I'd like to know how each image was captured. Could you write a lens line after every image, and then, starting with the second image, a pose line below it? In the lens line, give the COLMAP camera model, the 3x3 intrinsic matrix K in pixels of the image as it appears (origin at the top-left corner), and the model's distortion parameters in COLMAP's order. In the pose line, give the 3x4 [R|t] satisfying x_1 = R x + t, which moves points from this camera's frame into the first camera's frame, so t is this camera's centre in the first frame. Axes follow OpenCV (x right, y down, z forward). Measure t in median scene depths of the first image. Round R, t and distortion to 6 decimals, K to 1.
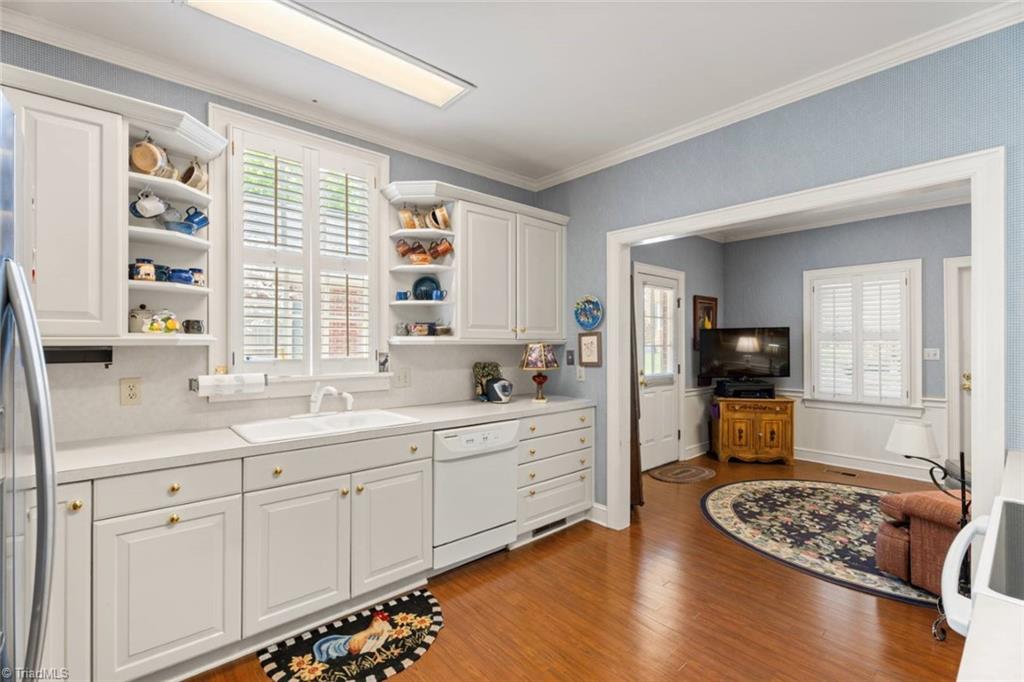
lens RADIAL K [[458.1, 0, 507.8], [0, 458.1, 340.8], [0, 0, 1]] dist [0.004614, -0.000141]
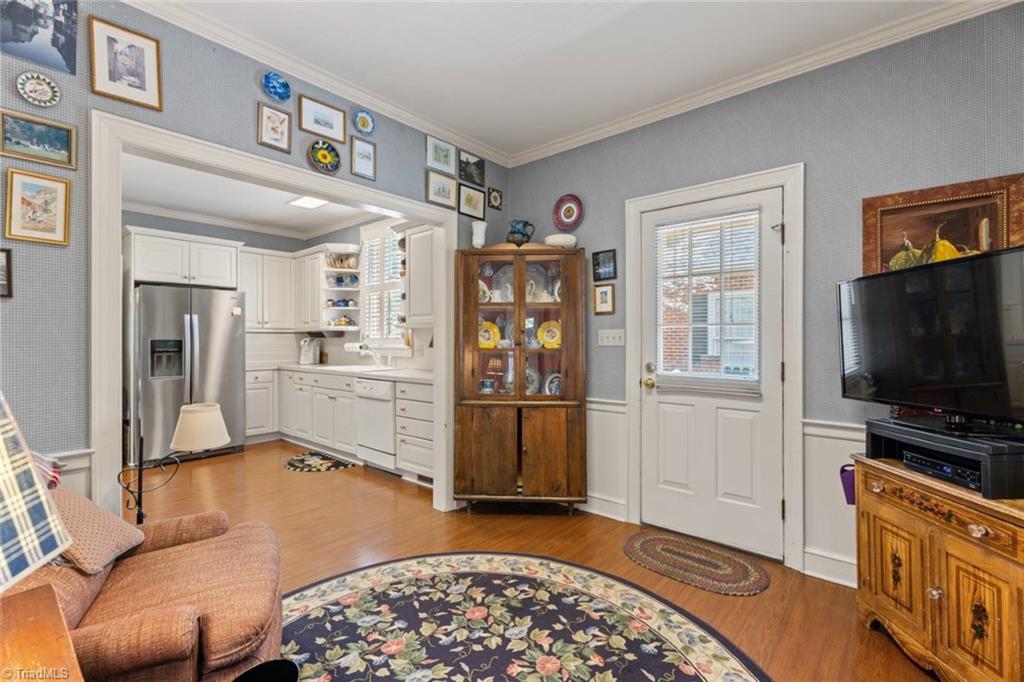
lens RADIAL K [[458.1, 0, 509.1], [0, 458.1, 335.0], [0, 0, 1]] dist [0.004614, -0.000141]
pose [[0.136834, -0.007449, -0.990566, 1.178093], [0.008854, 0.999941, -0.006296, 0.034345], [0.990554, -0.007909, 0.136892, 0.948853]]
